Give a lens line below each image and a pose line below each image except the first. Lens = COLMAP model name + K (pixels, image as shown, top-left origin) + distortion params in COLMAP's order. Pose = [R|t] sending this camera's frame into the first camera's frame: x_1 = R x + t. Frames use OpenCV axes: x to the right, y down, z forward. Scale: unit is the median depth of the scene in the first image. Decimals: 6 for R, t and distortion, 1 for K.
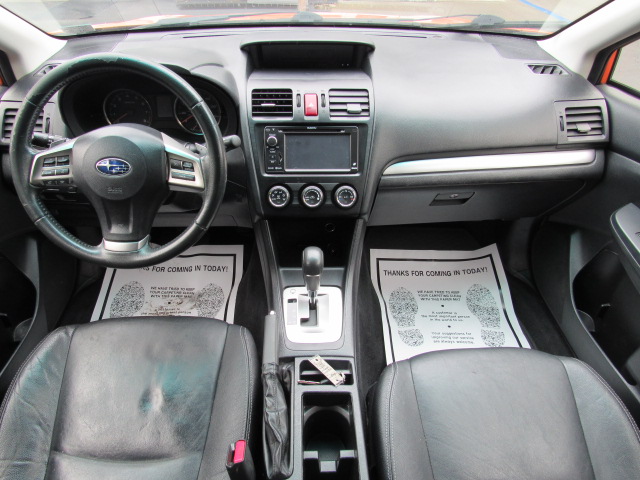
lens RADIAL K [[459.2, 0, 325.6], [0, 459.2, 240.9], [0, 0, 1]] dist [-0.042032, 0.038895]
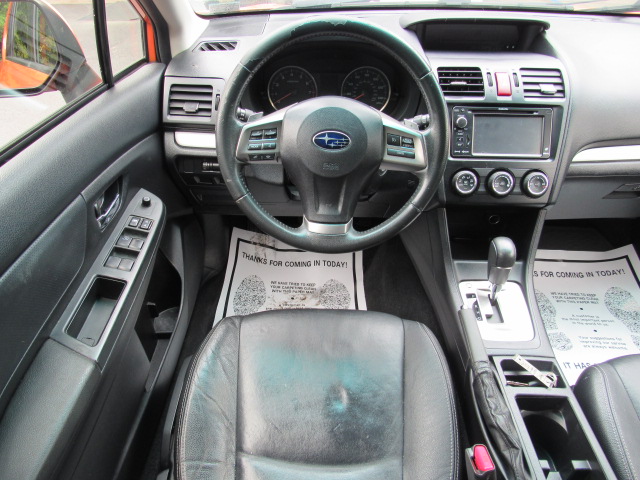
lens RADIAL K [[459.2, 0, 325.8], [0, 459.2, 242.1], [0, 0, 1]] dist [-0.042032, 0.038895]
pose [[0.999039, 0.022076, -0.037876, -0.345290], [-0.022559, 0.999669, -0.012370, 0.041503], [0.037591, 0.013213, 0.999206, 0.067005]]
